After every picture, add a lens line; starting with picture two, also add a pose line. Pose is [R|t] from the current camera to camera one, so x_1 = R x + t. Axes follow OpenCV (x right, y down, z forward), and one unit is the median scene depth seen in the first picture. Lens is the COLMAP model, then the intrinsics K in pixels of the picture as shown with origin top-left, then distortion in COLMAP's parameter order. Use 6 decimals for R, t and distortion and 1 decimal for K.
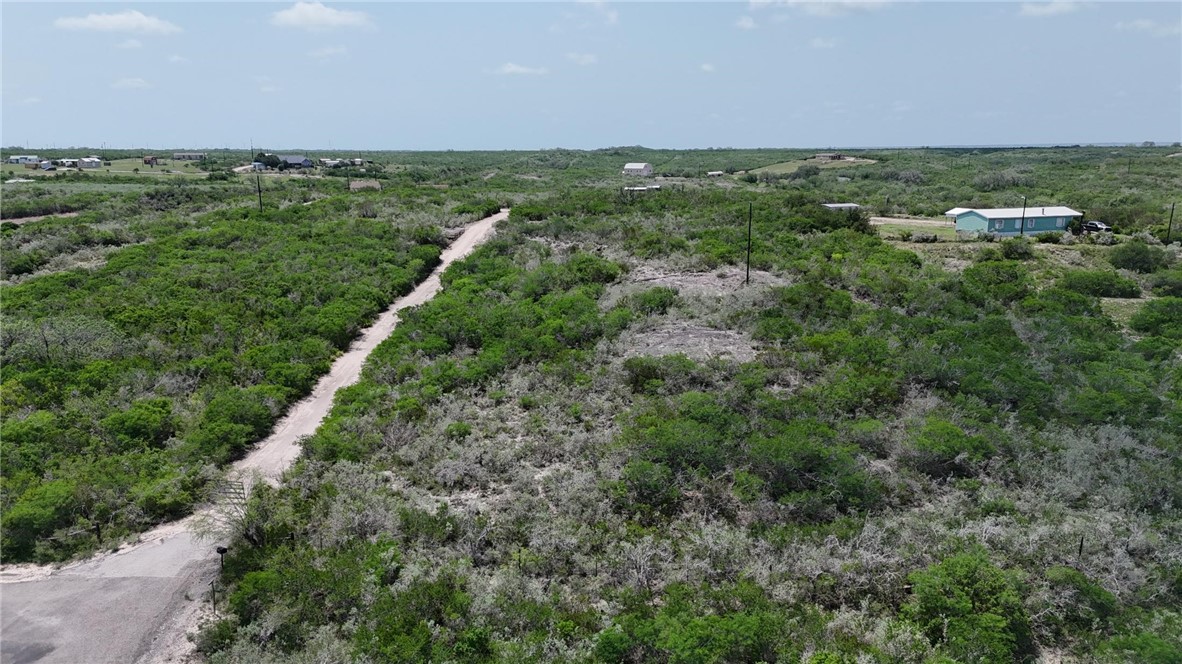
lens RADIAL K [[871.5, 0, 586.9], [0, 871.5, 327.7], [0, 0, 1]] dist [0.077984, -0.078366]
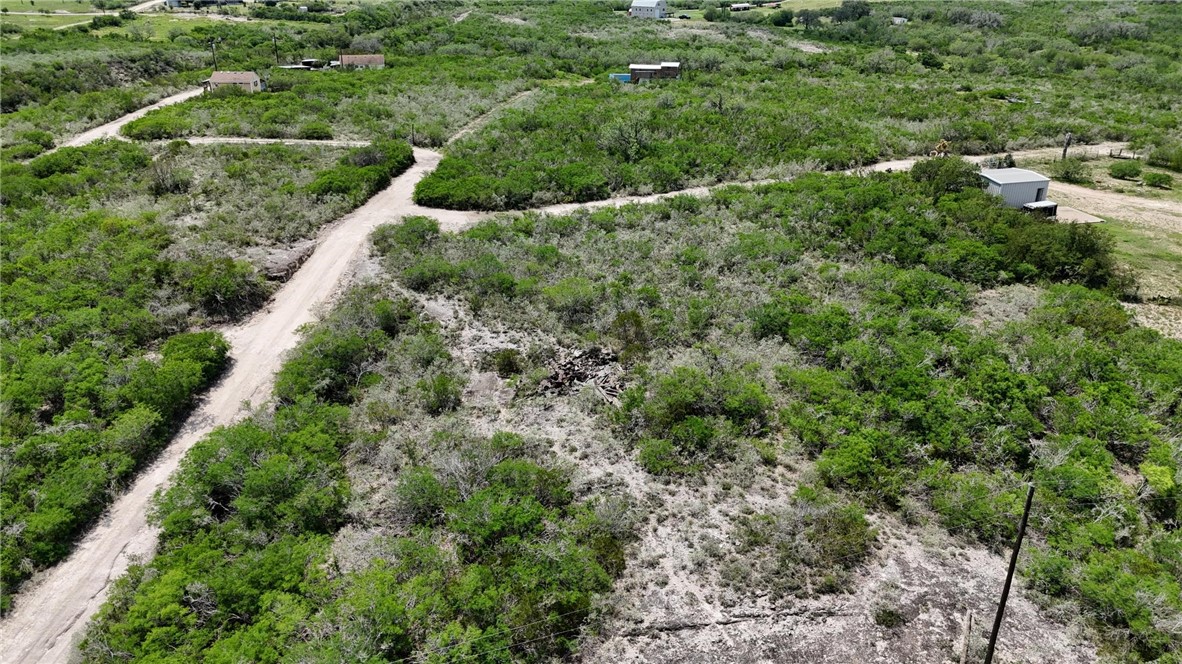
lens RADIAL K [[873.3, 0, 588.4], [0, 873.3, 321.6], [0, 0, 1]] dist [0.073651, -0.074124]
pose [[0.999958, 0.009029, -0.001679, 0.034751], [-0.008539, 0.981391, 0.191830, -0.244312], [0.003380, -0.191807, 0.981427, 0.685172]]
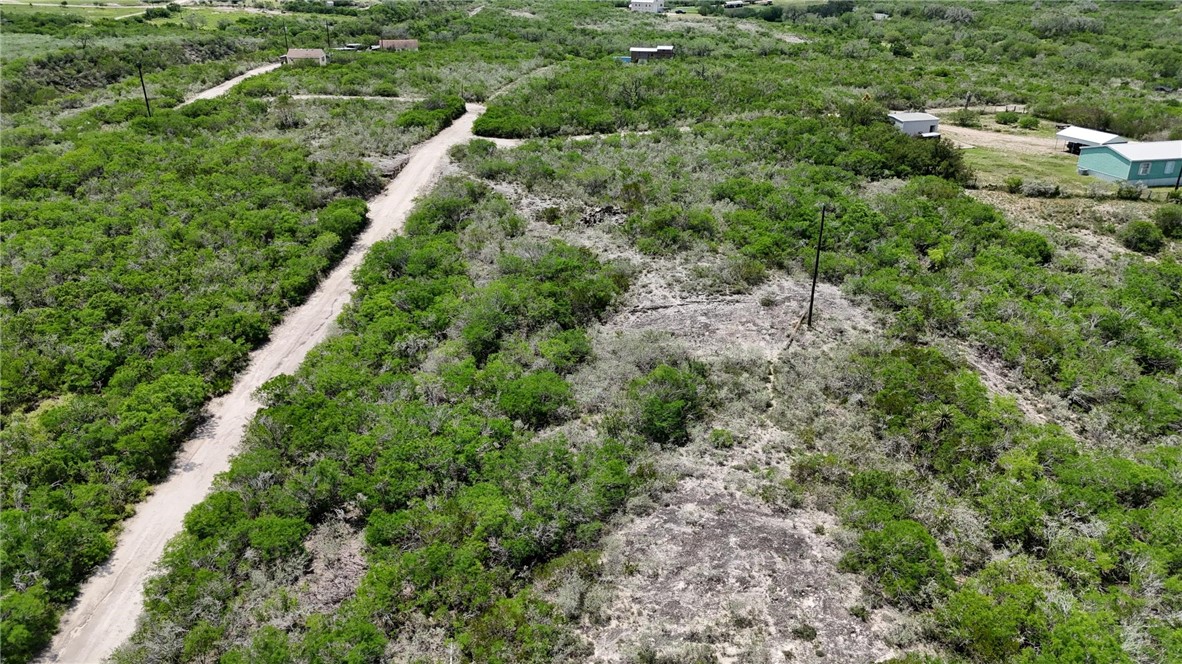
lens RADIAL K [[873.3, 0, 587.3], [0, 873.3, 326.0], [0, 0, 1]] dist [0.073651, -0.074124]
pose [[0.999933, 0.011454, -0.001441, 0.018895], [-0.010950, 0.980592, 0.195755, -0.172475], [0.003655, -0.195726, 0.980652, 0.351166]]
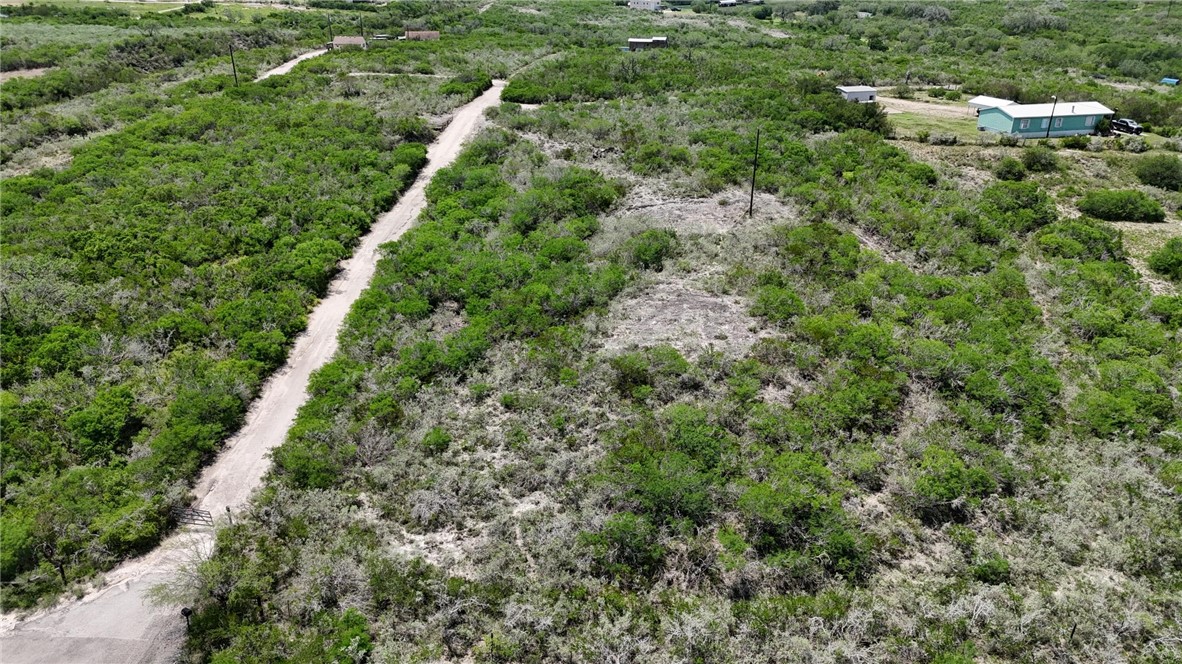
lens RADIAL K [[873.3, 0, 586.8], [0, 873.3, 328.9], [0, 0, 1]] dist [0.073651, -0.074124]
pose [[0.999891, 0.014736, -0.000105, 0.009401], [-0.014424, 0.980112, 0.197918, -0.112288], [0.003020, -0.197895, 0.980219, 0.048944]]
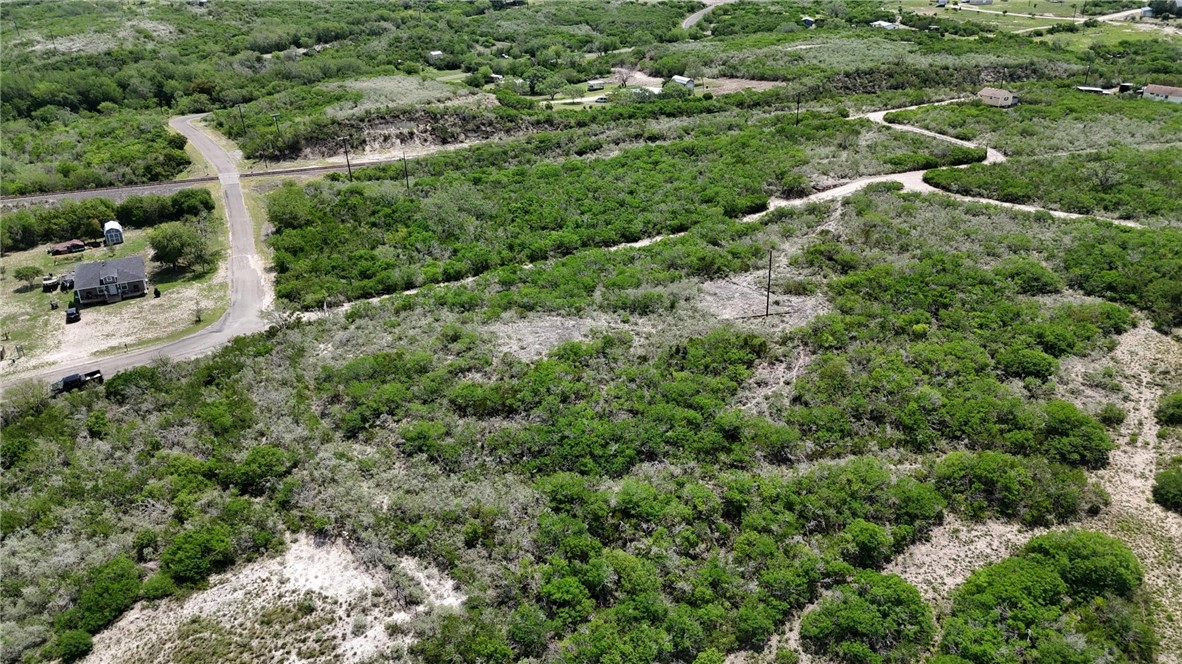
lens RADIAL K [[873.3, 0, 588.3], [0, 873.3, 334.4], [0, 0, 1]] dist [0.073651, -0.074124]
pose [[0.448389, 0.387061, -0.805686, 0.987332], [-0.181168, 0.922024, 0.342126, -0.370034], [0.875286, -0.007441, 0.483549, 0.241008]]
